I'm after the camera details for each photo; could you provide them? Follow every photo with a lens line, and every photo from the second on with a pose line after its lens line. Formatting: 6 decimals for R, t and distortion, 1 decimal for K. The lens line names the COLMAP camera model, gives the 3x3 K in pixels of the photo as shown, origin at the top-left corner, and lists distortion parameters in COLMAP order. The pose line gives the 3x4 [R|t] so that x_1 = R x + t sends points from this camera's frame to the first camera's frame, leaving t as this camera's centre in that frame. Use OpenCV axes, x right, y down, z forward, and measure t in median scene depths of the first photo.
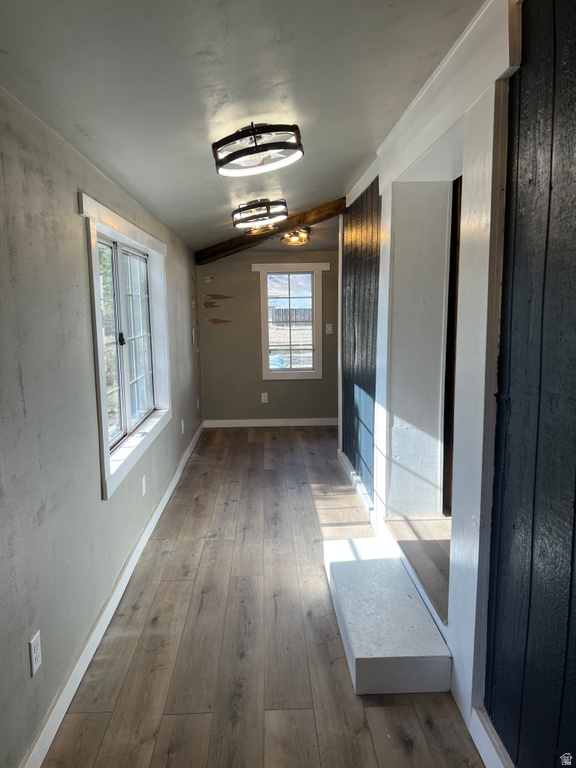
lens RADIAL K [[569.5, 0, 289.4], [0, 569.5, 384.1], [0, 0, 1]] dist [0.062136, -0.073168]
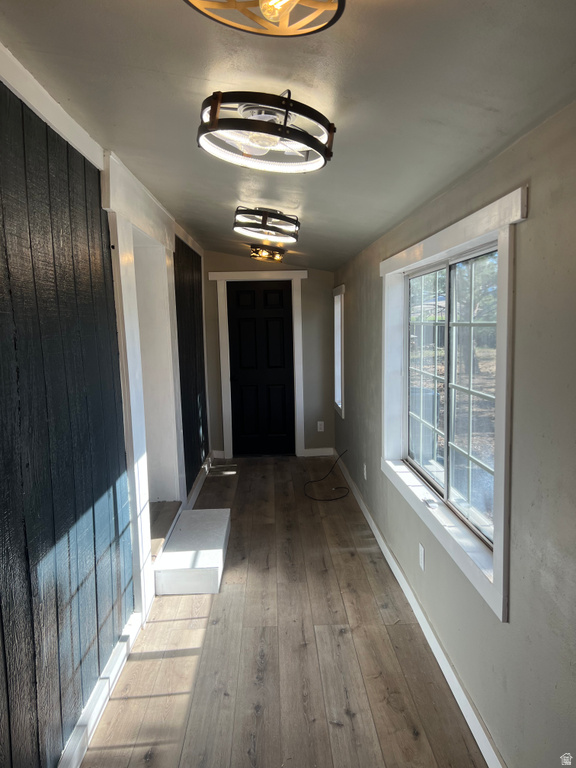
lens RADIAL K [[569.5, 0, 290.8], [0, 569.5, 382.6], [0, 0, 1]] dist [0.062136, -0.073168]
pose [[-0.999448, 0.031316, 0.011110, -0.087728], [0.033076, 0.969602, 0.242442, -0.281774], [-0.003180, 0.242676, -0.970102, 1.809766]]
